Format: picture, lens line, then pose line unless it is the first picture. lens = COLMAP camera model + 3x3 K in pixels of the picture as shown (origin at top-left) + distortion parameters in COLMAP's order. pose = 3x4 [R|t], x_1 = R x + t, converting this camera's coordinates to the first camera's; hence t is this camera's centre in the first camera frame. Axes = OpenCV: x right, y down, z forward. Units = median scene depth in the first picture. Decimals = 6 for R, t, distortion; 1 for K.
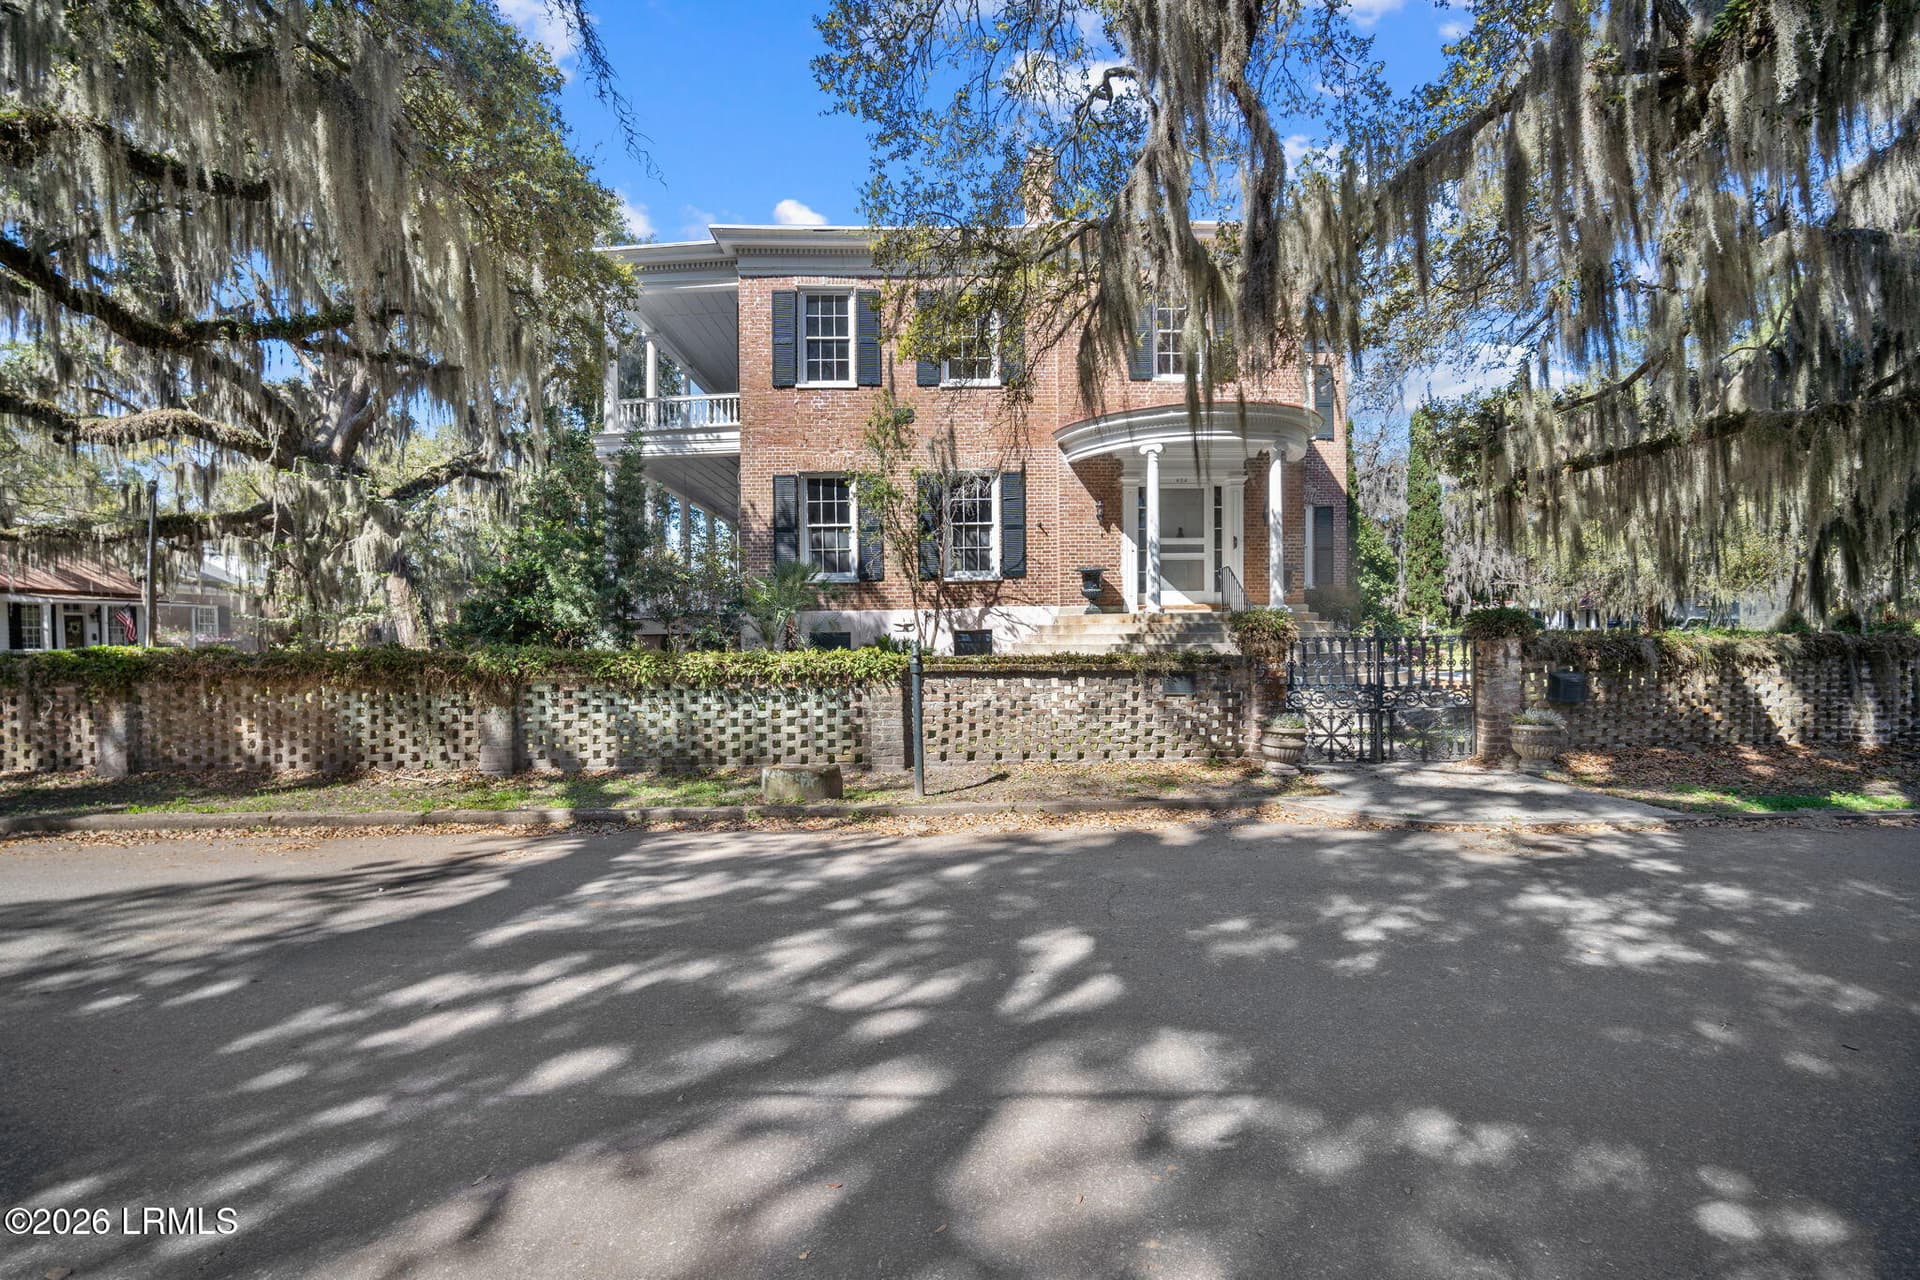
lens RADIAL K [[846.0, 0, 967.5], [0, 846.0, 644.0], [0, 0, 1]] dist [-0.012376, 0.000399]
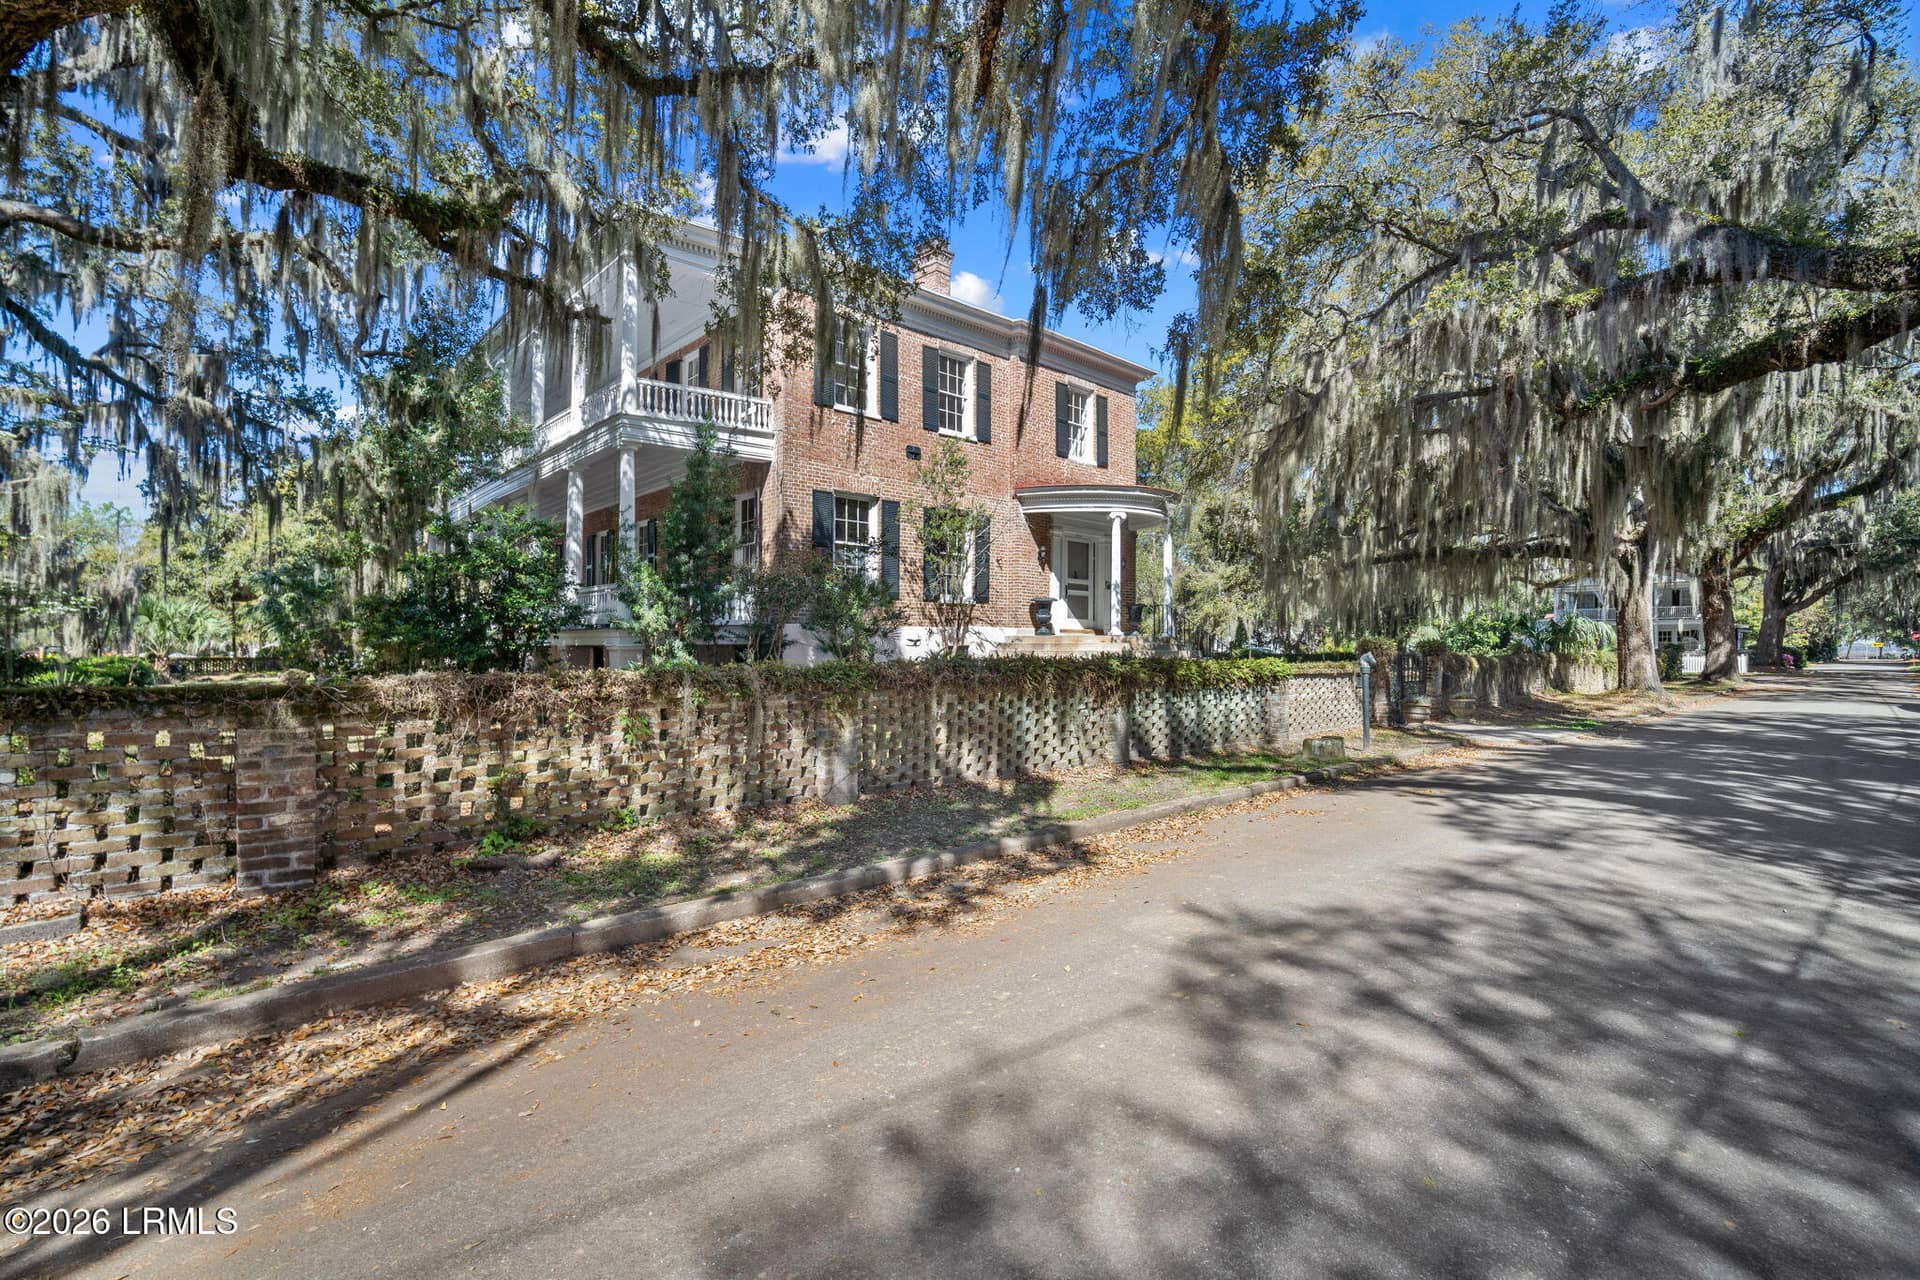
lens RADIAL K [[821.0, 0, 949.5], [0, 821.0, 643.6], [0, 0, 1]] dist [-0.011404, -0.000118]
pose [[0.761296, 0.018153, 0.648150, -0.743648], [-0.002943, 0.999694, -0.024542, 0.008501], [-0.648398, 0.016777, 0.761117, 0.149741]]
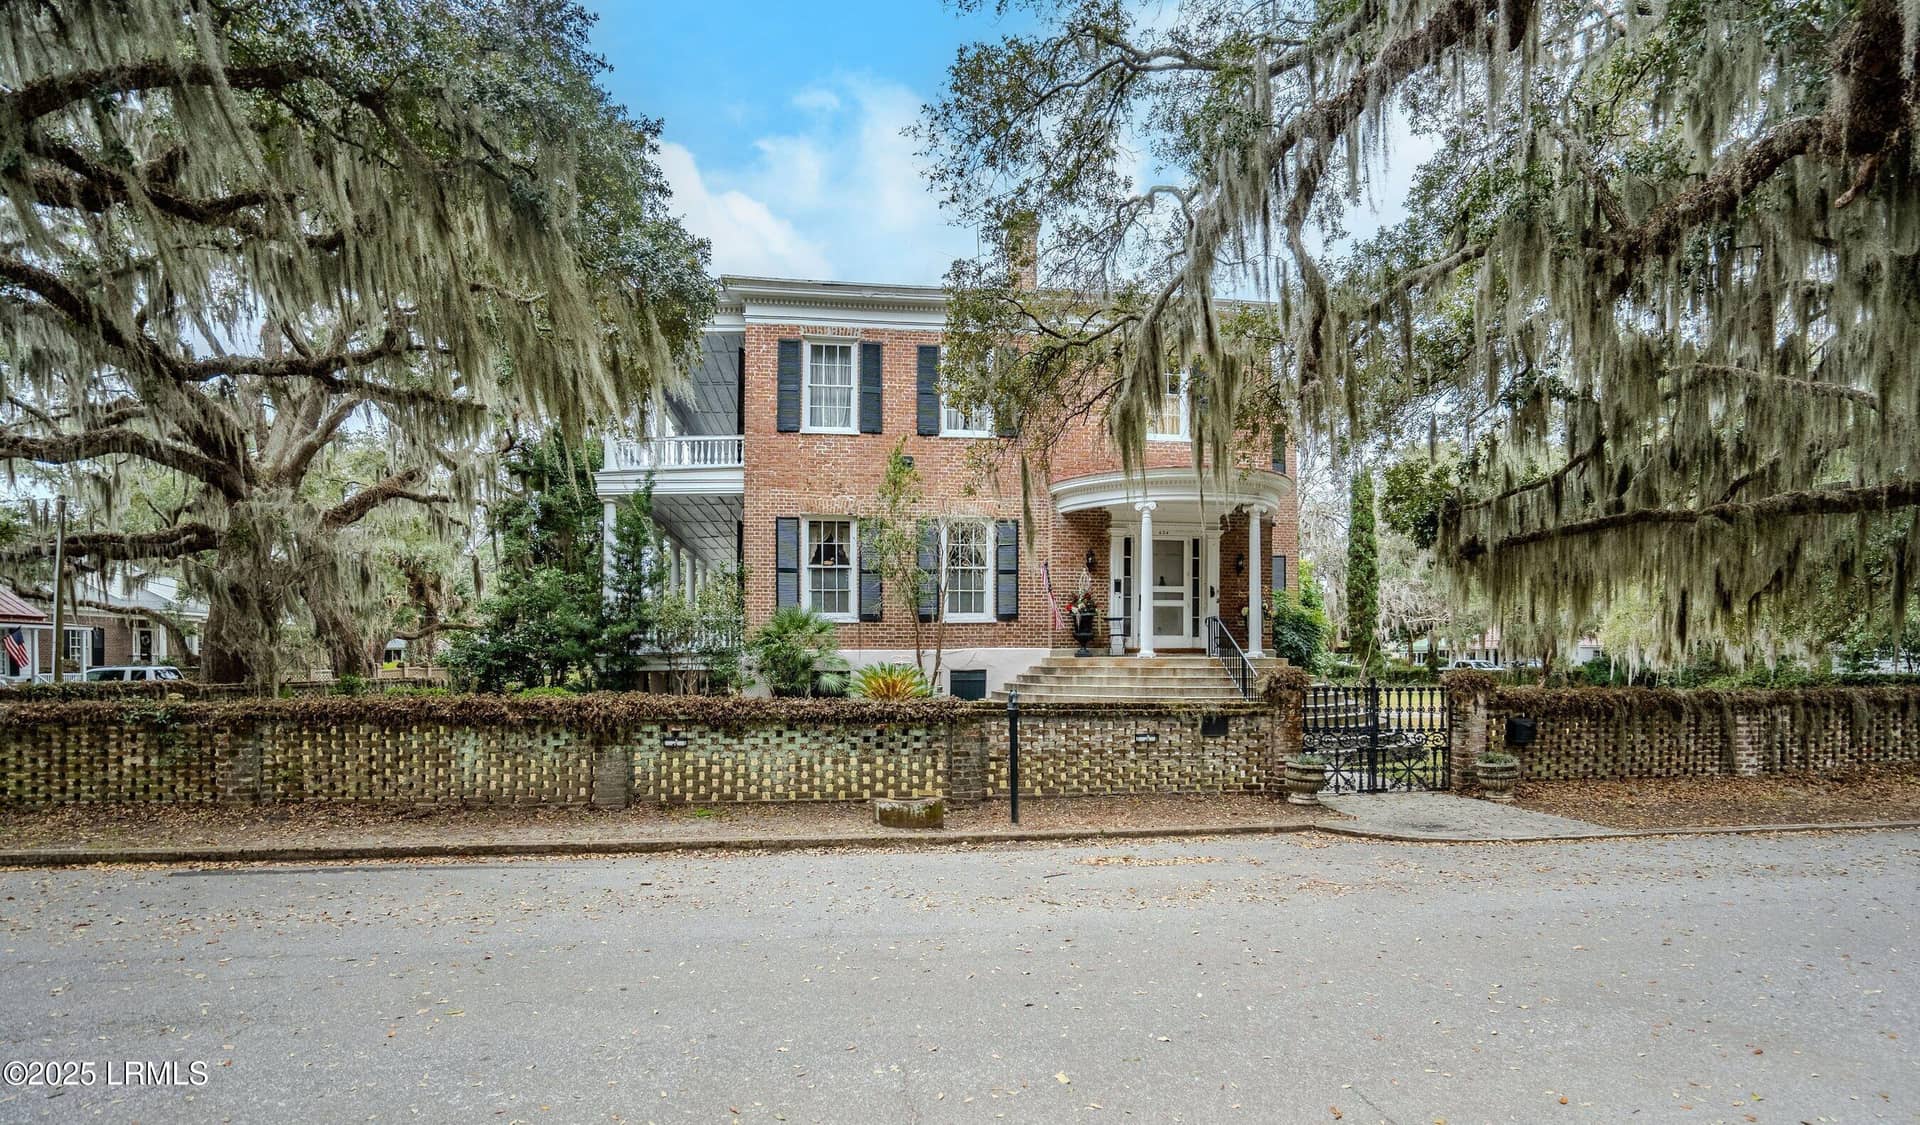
lens RADIAL K [[896.5, 0, 964.0], [0, 896.5, 660.0], [0, 0, 1]] dist [-0.031218, 0.000196]
pose [[0.994551, 0.012481, 0.103500, -0.114581], [-0.010732, 0.999790, -0.017435, -0.010144], [-0.103696, 0.016229, 0.994477, -0.098665]]
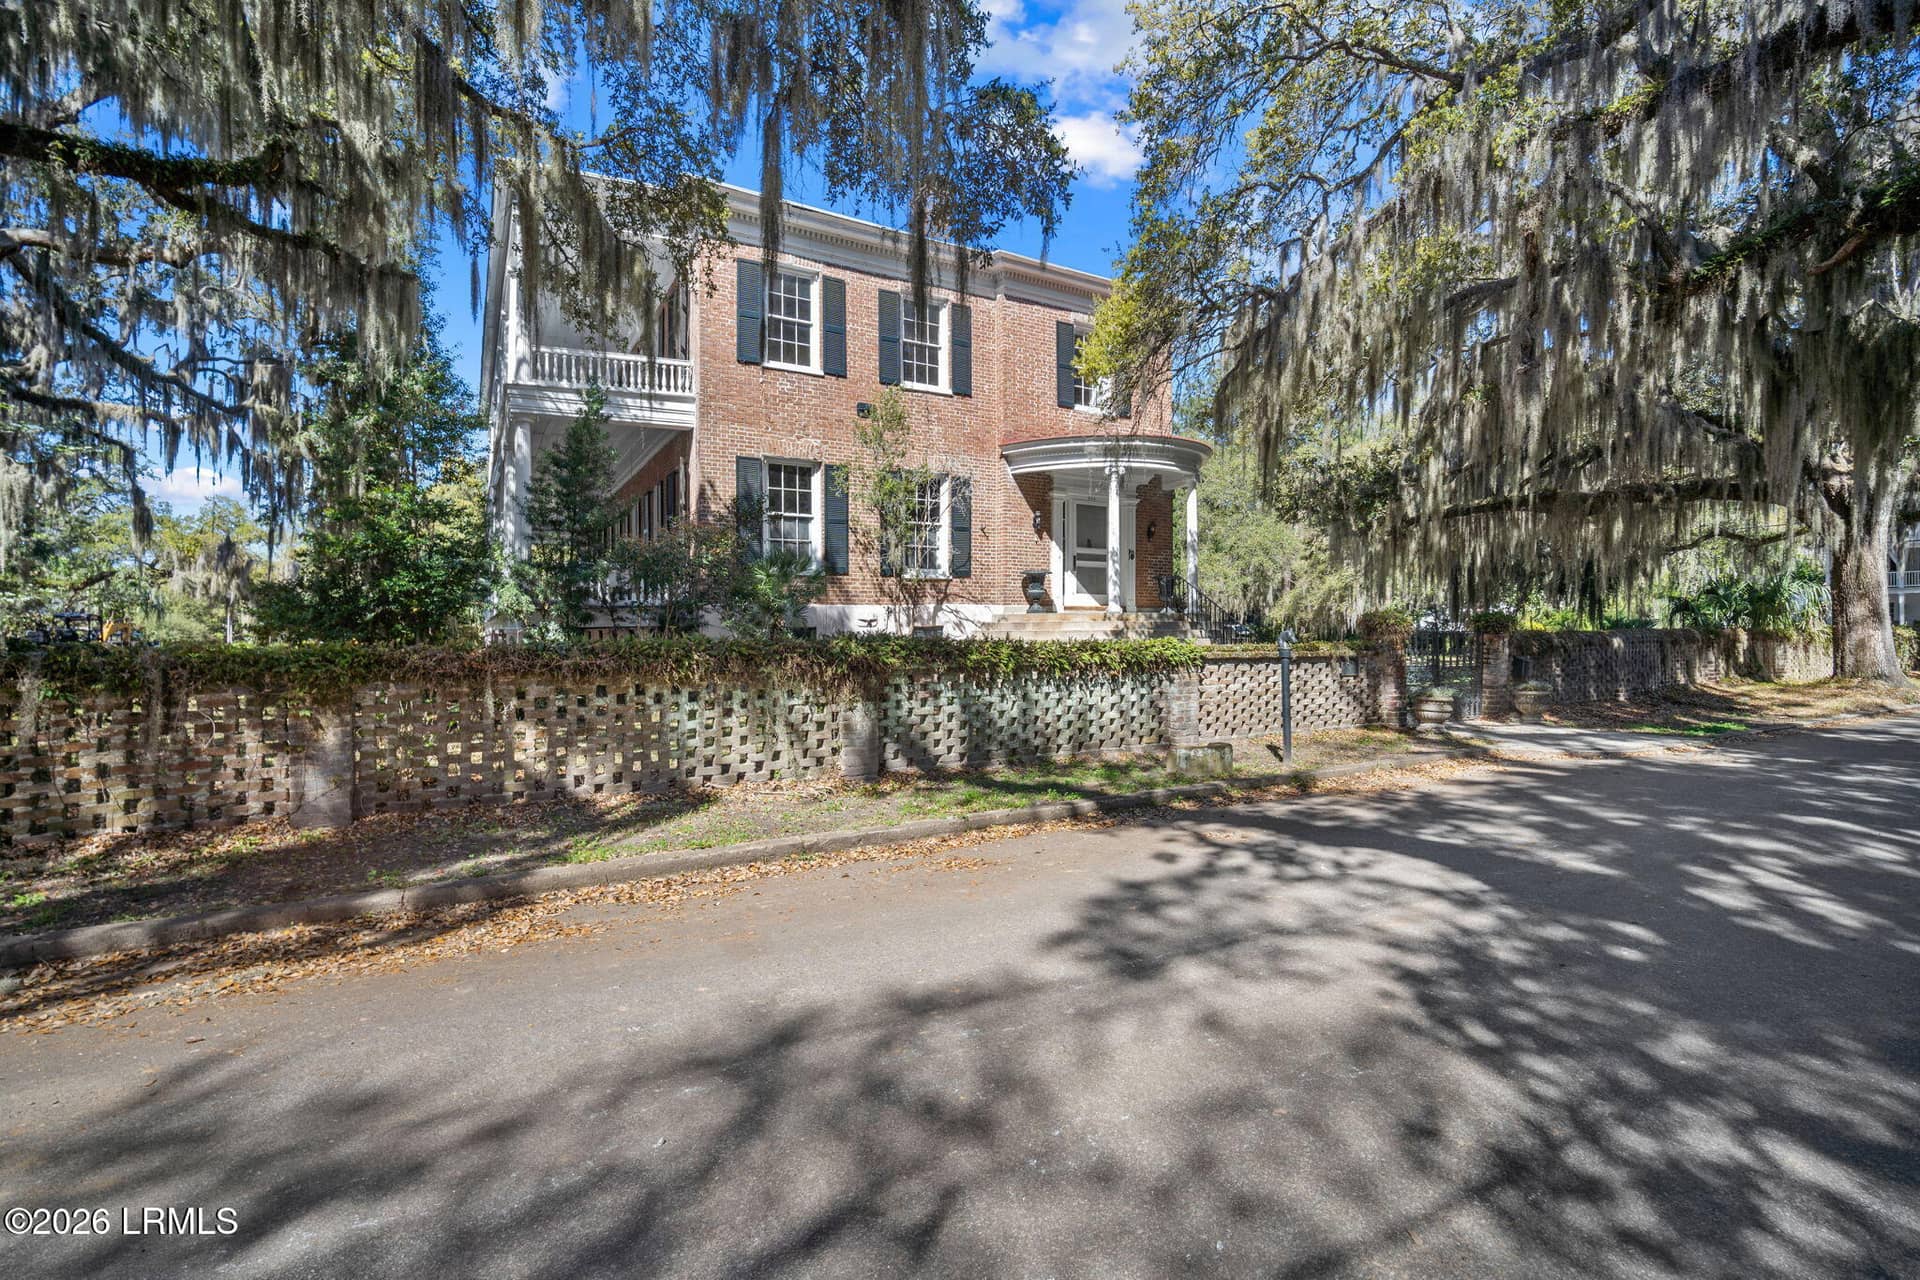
lens RADIAL K [[826.8, 0, 954.7], [0, 826.8, 631.7], [0, 0, 1]] dist [-0.010291, 0.000581]
pose [[0.880998, 0.006953, 0.473068, -0.448010], [0.001557, 0.999844, -0.017597, 0.008393], [-0.473117, 0.016239, 0.880850, 0.096138]]
